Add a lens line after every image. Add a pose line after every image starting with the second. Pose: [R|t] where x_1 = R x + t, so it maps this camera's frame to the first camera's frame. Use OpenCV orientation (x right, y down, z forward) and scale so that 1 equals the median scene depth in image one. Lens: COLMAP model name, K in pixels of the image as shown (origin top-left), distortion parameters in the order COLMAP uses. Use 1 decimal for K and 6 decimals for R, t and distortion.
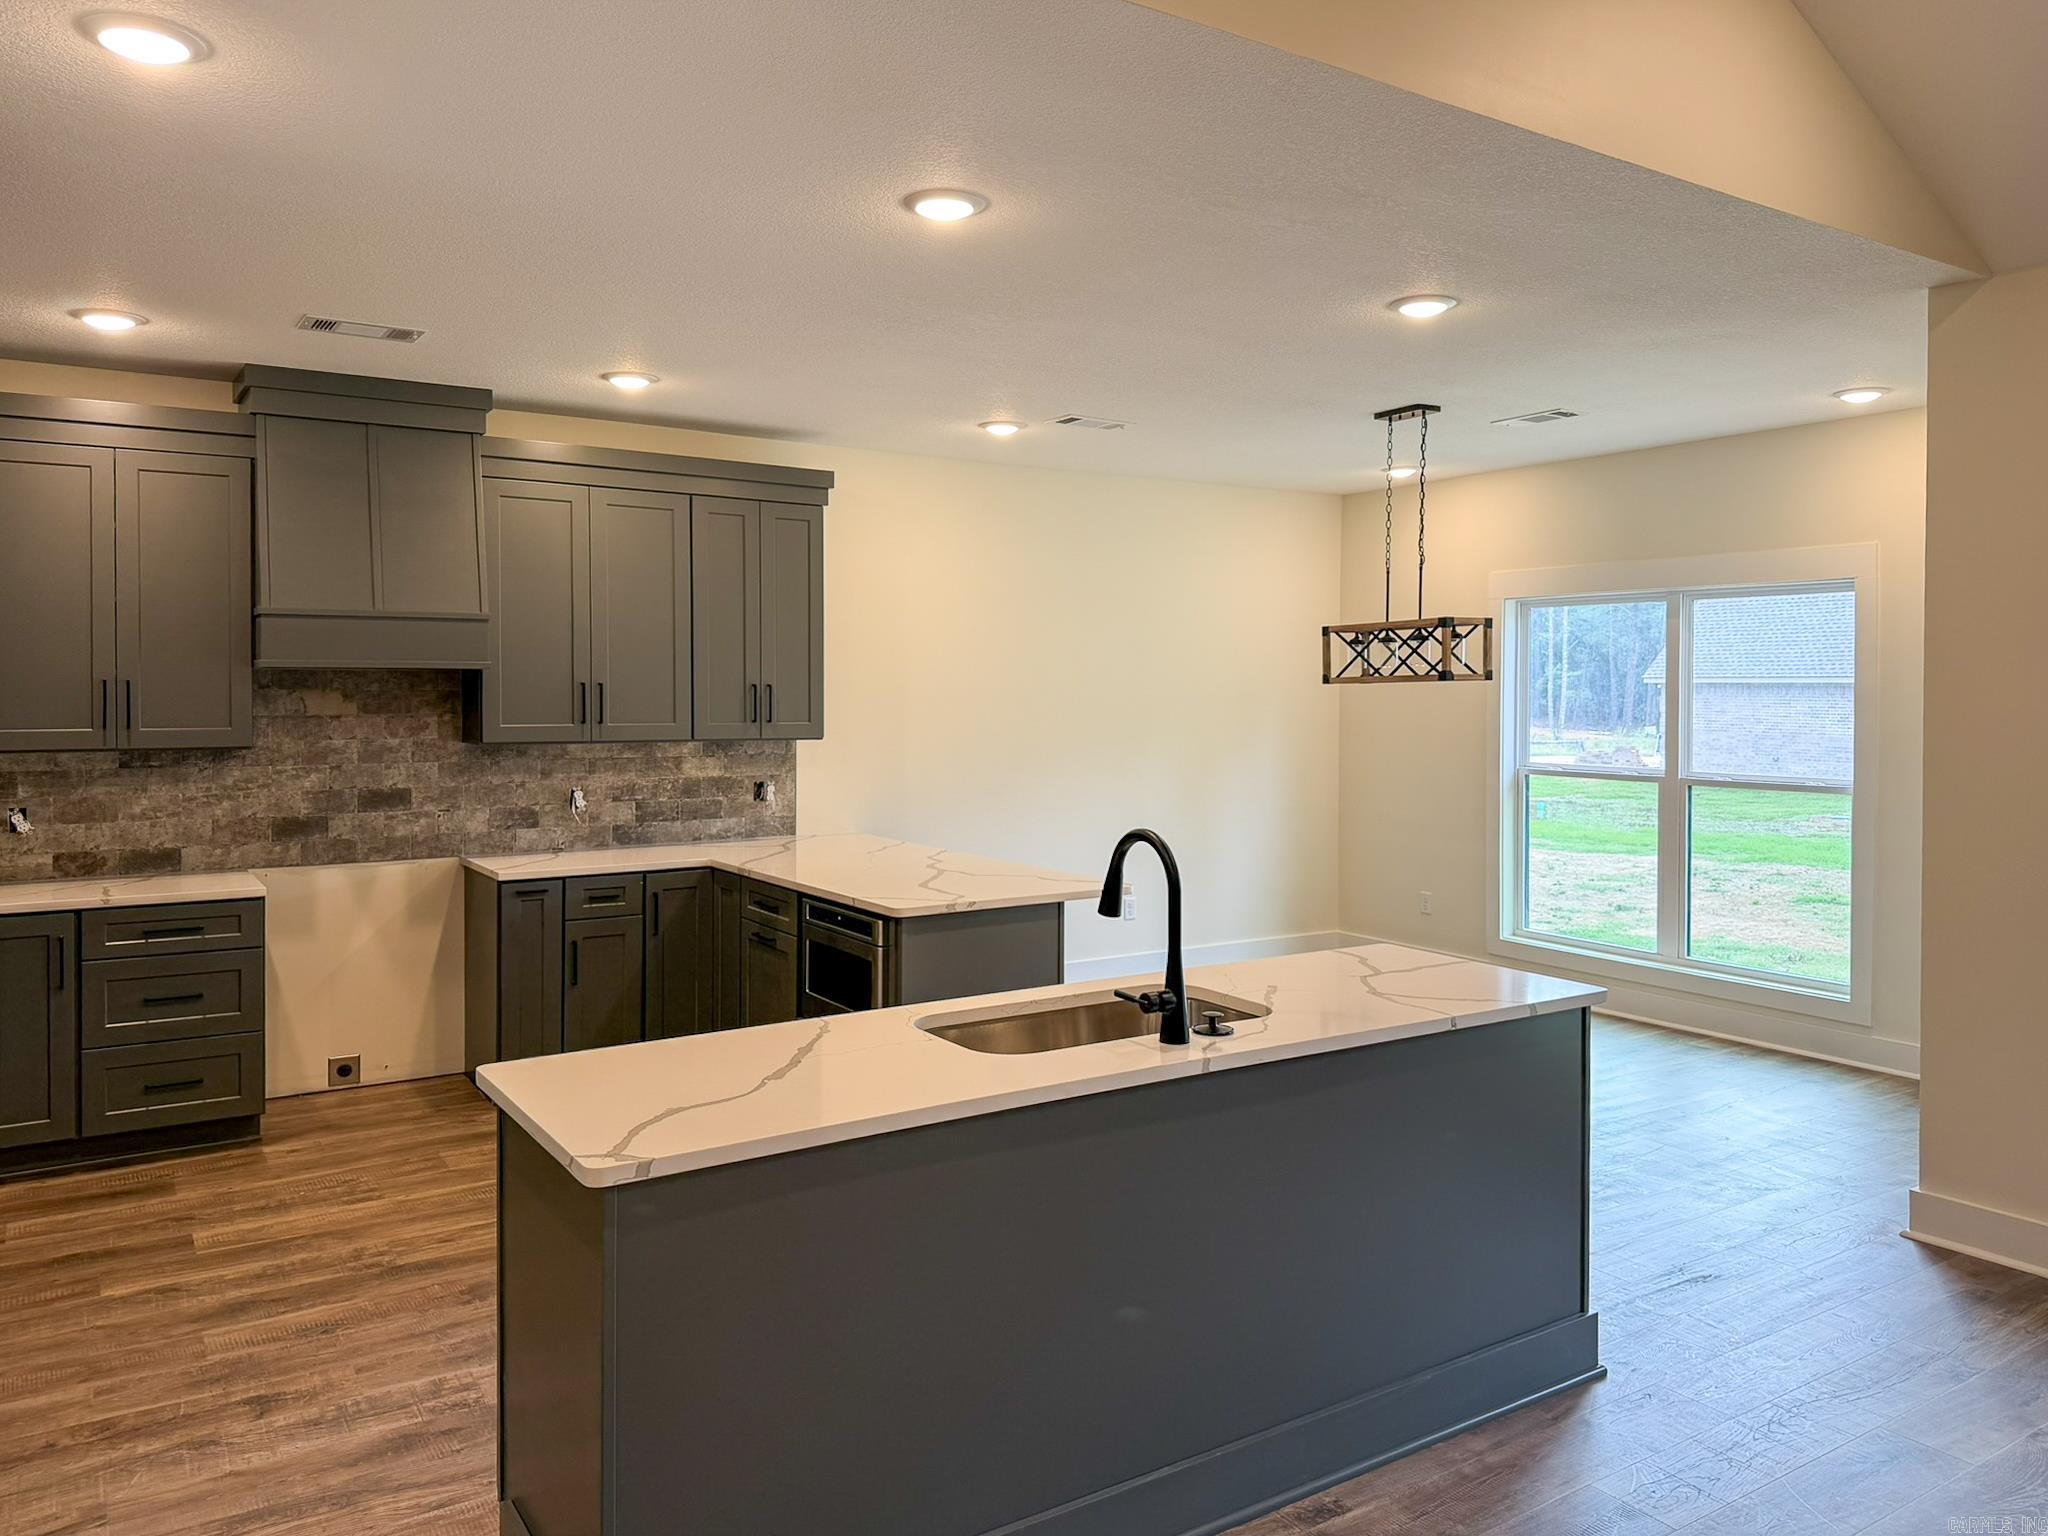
lens RADIAL K [[1464.5, 0, 1026.9], [0, 1464.5, 711.0], [0, 0, 1]] dist [0.067688, -0.166649]
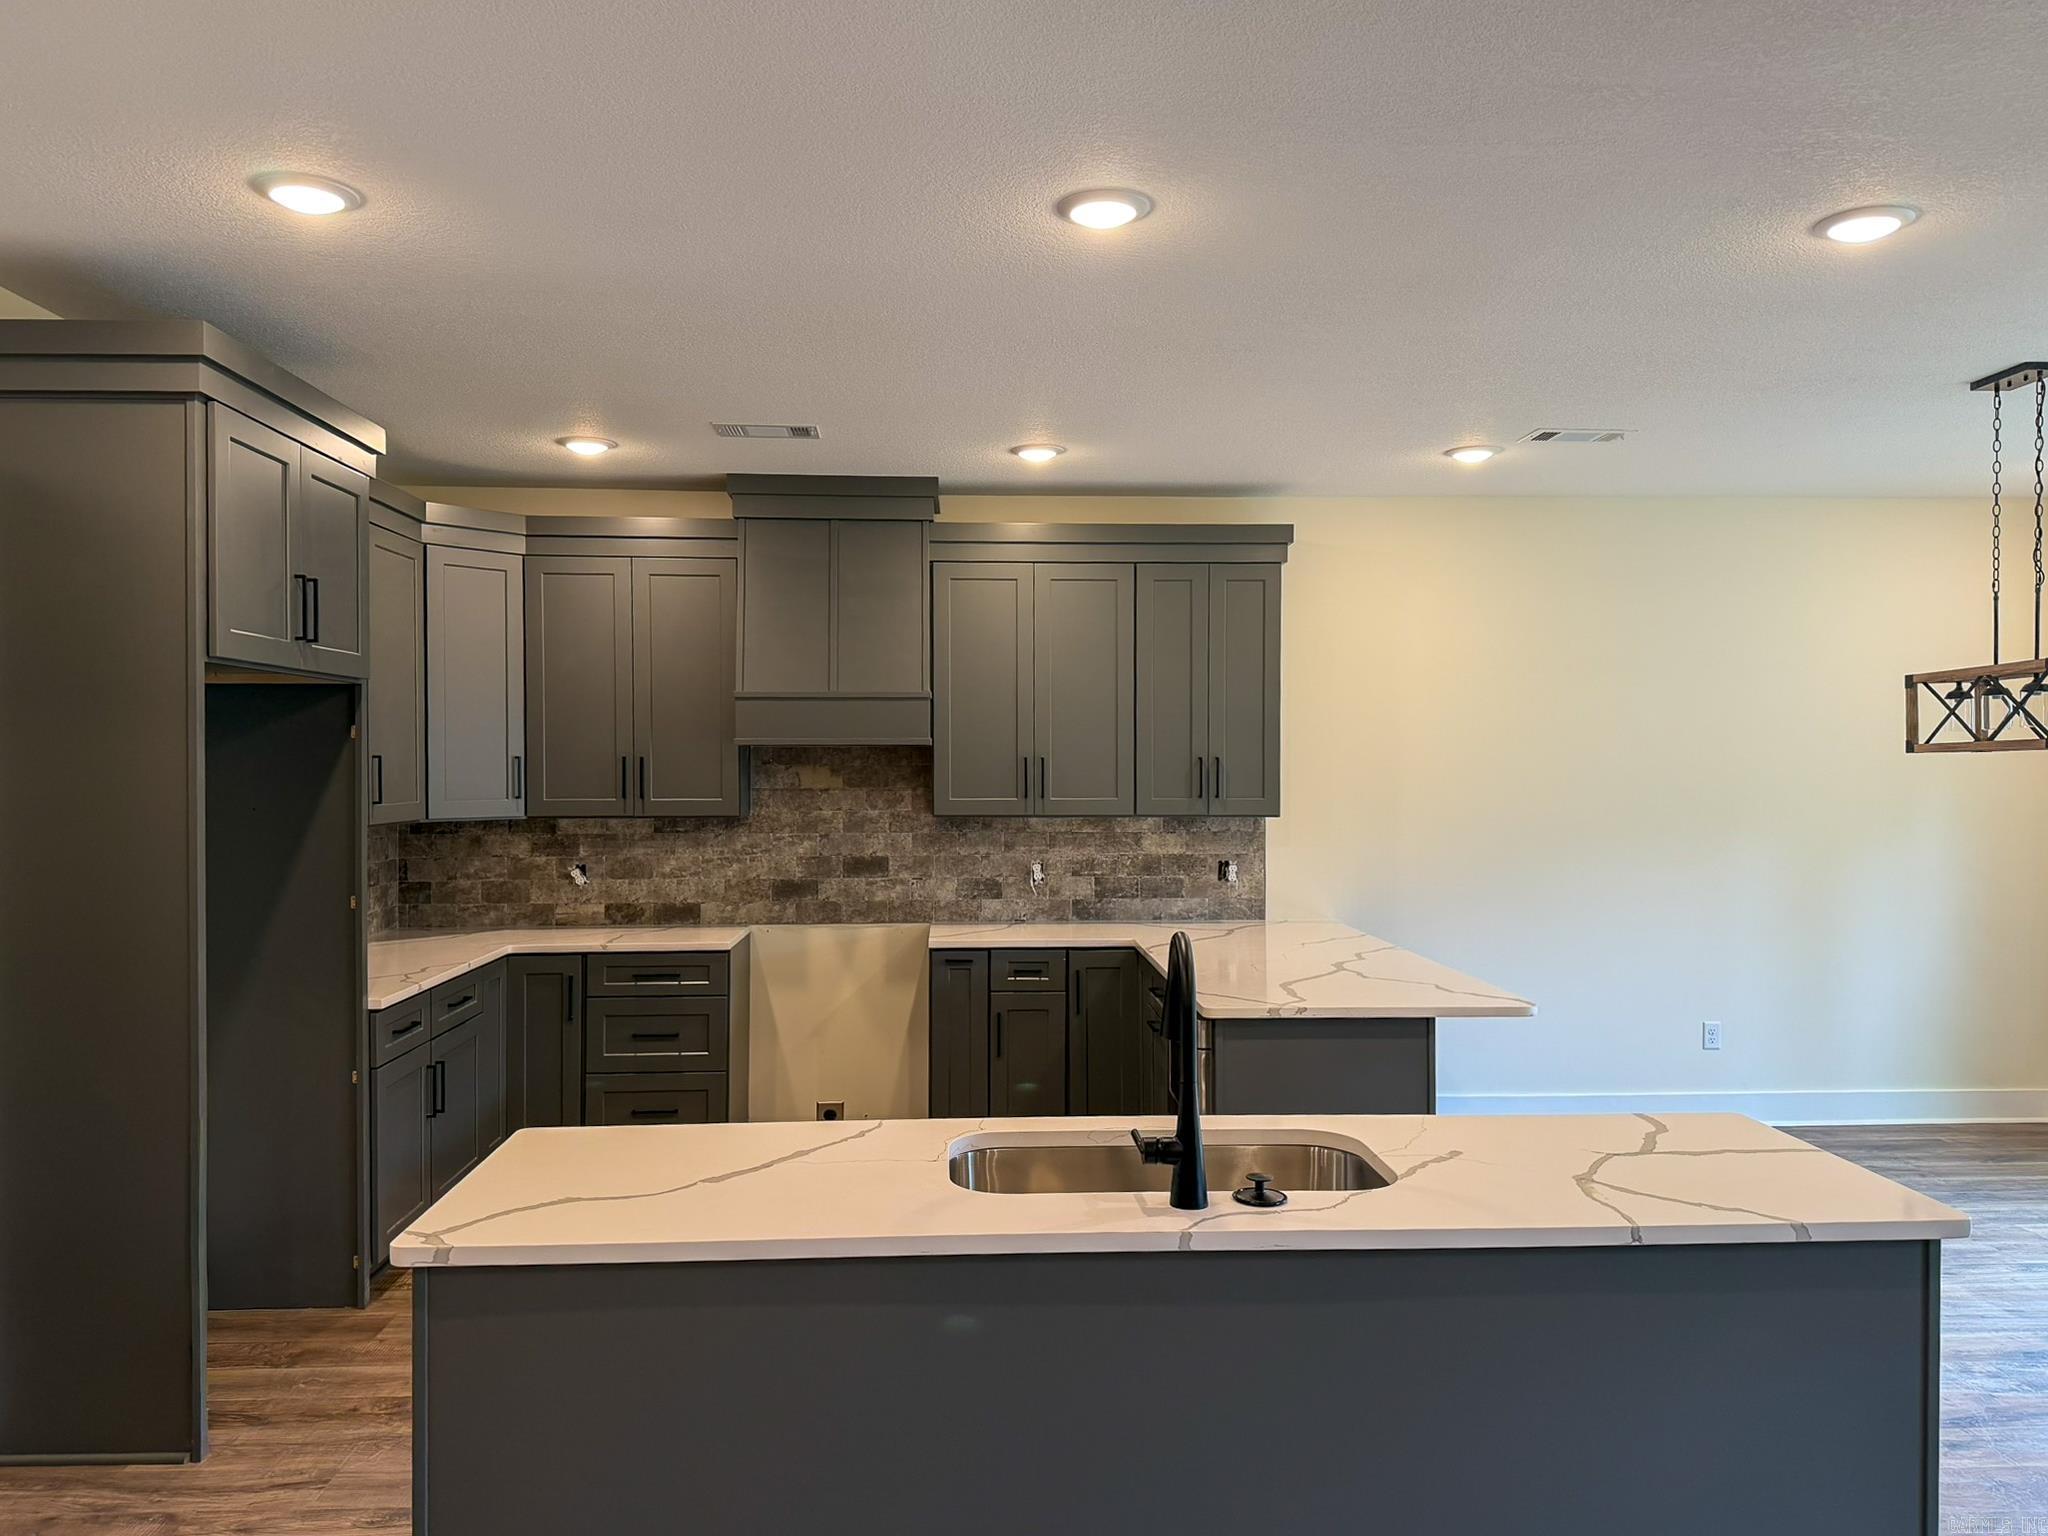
lens RADIAL K [[1466.8, 0, 1026.9], [0, 1466.8, 779.5], [0, 0, 1]] dist [0.004130, -0.003512]
pose [[0.861743, 0.001642, -0.507342, 0.210956], [-0.003949, 0.999986, -0.003470, -0.000348], [0.507329, 0.004994, 0.861738, 0.135738]]
